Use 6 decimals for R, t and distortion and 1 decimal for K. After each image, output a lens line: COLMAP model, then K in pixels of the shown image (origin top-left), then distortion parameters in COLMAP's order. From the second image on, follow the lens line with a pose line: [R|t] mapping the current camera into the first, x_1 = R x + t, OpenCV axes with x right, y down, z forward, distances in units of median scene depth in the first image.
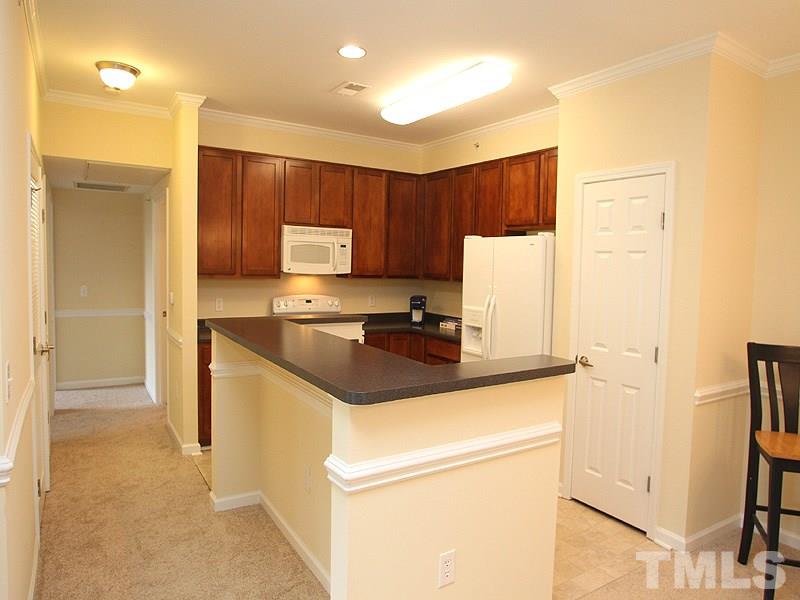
lens RADIAL K [[536.4, 0, 399.8], [0, 536.4, 296.8], [0, 0, 1]] dist [-0.011486, 0.011364]
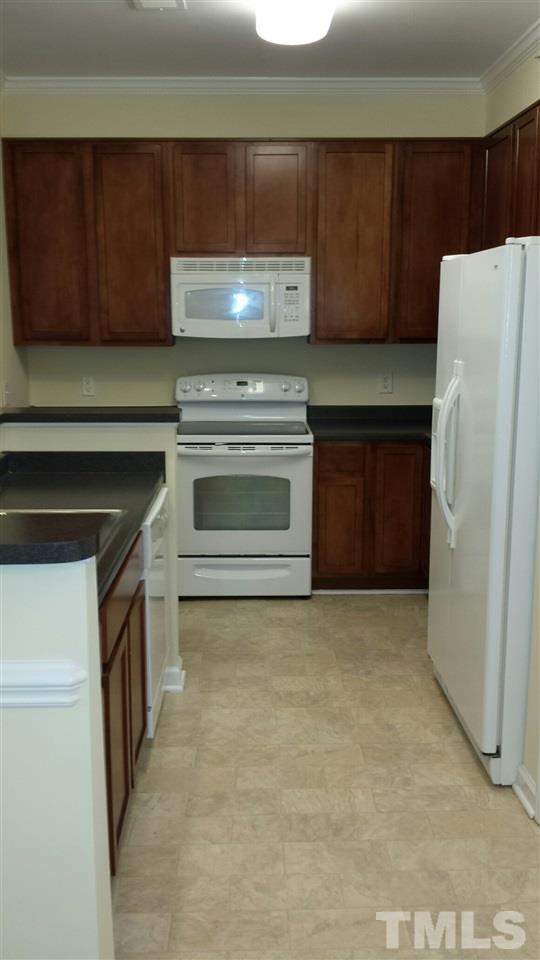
lens RADIAL K [[831.7, 0, 267.8], [0, 831.7, 480.6], [0, 0, 1]] dist [0.036289, -0.003102]
pose [[0.855616, 0.074189, -0.512268, 0.352648], [-0.008166, 0.991487, 0.129952, -0.005231], [0.517547, -0.107006, 0.848937, 0.202458]]
